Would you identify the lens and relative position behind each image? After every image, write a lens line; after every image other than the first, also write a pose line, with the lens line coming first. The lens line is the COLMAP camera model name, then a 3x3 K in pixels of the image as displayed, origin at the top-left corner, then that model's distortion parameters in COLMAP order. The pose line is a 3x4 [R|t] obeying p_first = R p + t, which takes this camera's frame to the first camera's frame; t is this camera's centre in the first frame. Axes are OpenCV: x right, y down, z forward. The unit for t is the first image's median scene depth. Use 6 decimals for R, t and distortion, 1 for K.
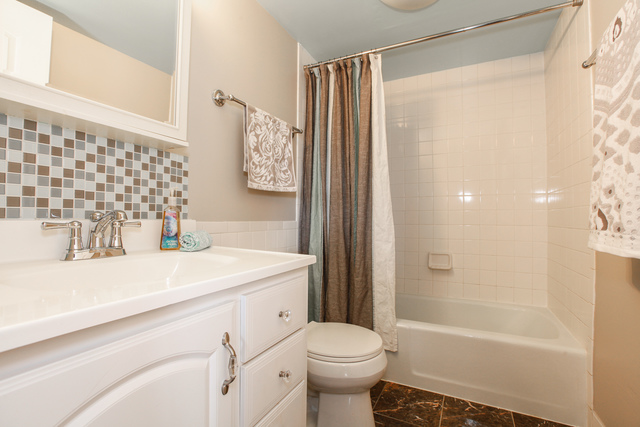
lens RADIAL K [[293.8, 0, 323.6], [0, 293.8, 211.2], [0, 0, 1]] dist [-0.025326, 0.002215]
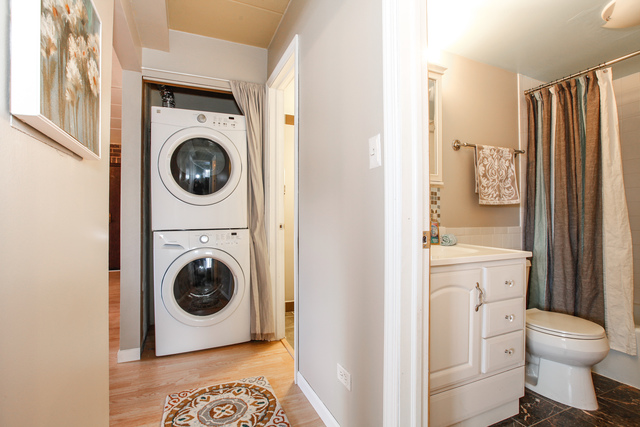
lens RADIAL K [[303.2, 0, 318.5], [0, 303.2, 211.7], [0, 0, 1]] dist [-0.034586, 0.005854]
pose [[0.763855, -0.015237, -0.645209, 0.069289], [0.017758, 0.999839, -0.002588, -0.041049], [0.645144, -0.009481, 0.764002, -0.487372]]
